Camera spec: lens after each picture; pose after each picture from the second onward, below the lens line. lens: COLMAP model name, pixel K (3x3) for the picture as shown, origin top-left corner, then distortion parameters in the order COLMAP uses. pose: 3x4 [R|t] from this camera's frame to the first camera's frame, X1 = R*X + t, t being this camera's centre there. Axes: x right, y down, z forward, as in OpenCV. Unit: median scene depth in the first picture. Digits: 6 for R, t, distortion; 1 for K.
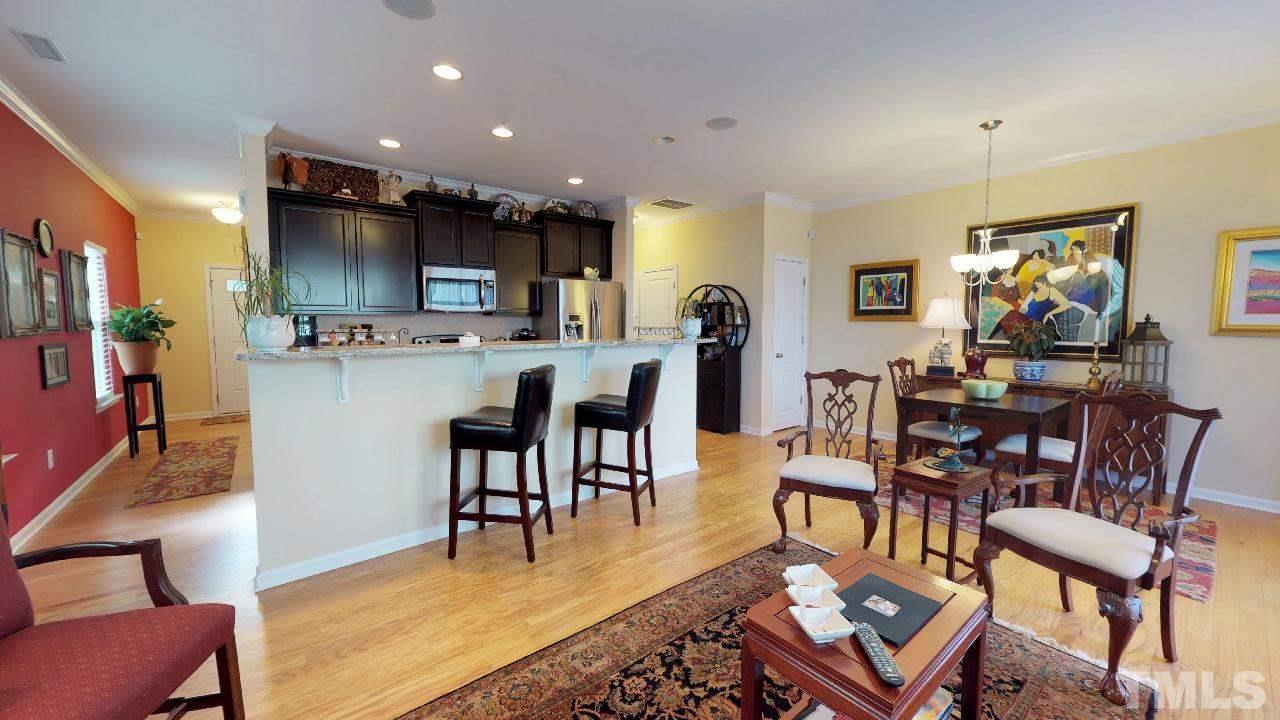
lens RADIAL K [[533.0, 0, 653.5], [0, 533.0, 364.9], [0, 0, 1]] dist [0.003097, -0.000084]
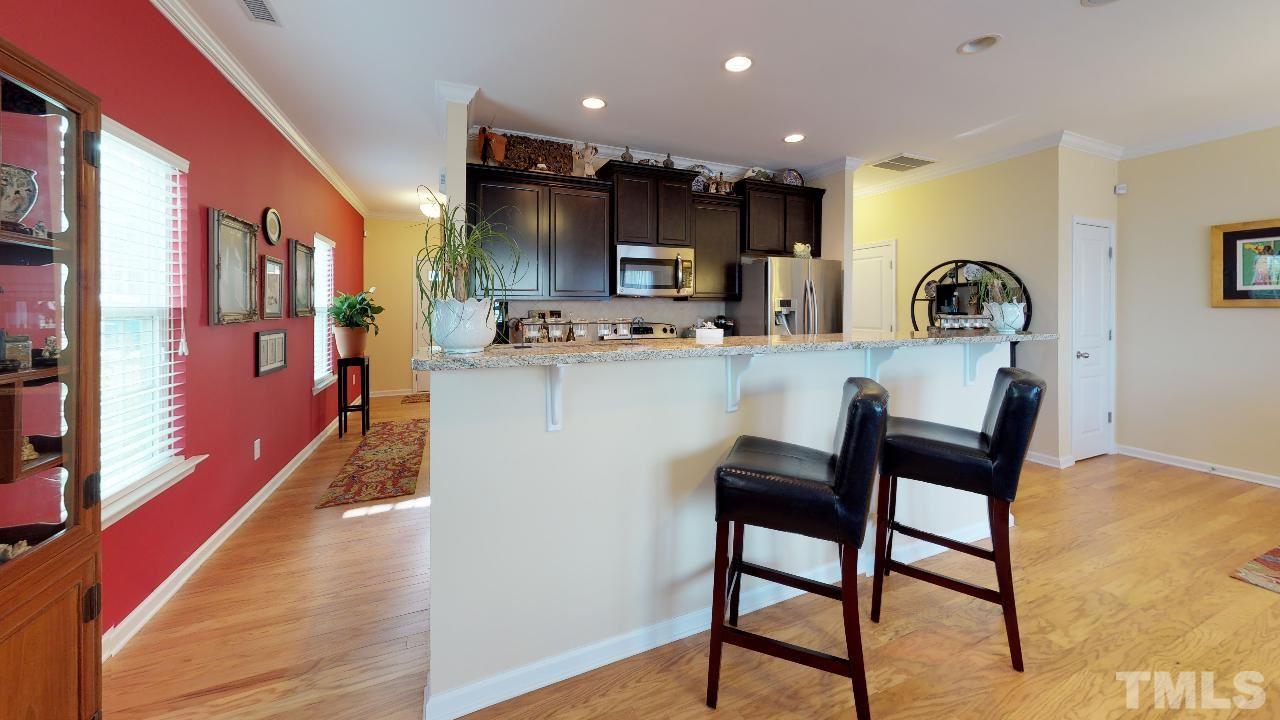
lens RADIAL K [[439.6, 0, 641.8], [0, 439.6, 311.1], [0, 0, 1]] dist [-0.001227, -0.000049]
pose [[0.973352, 0.001666, -0.229310, -0.213777], [-0.018644, 0.997238, -0.071892, -0.023541], [0.228557, 0.074251, 0.970695, 0.295429]]
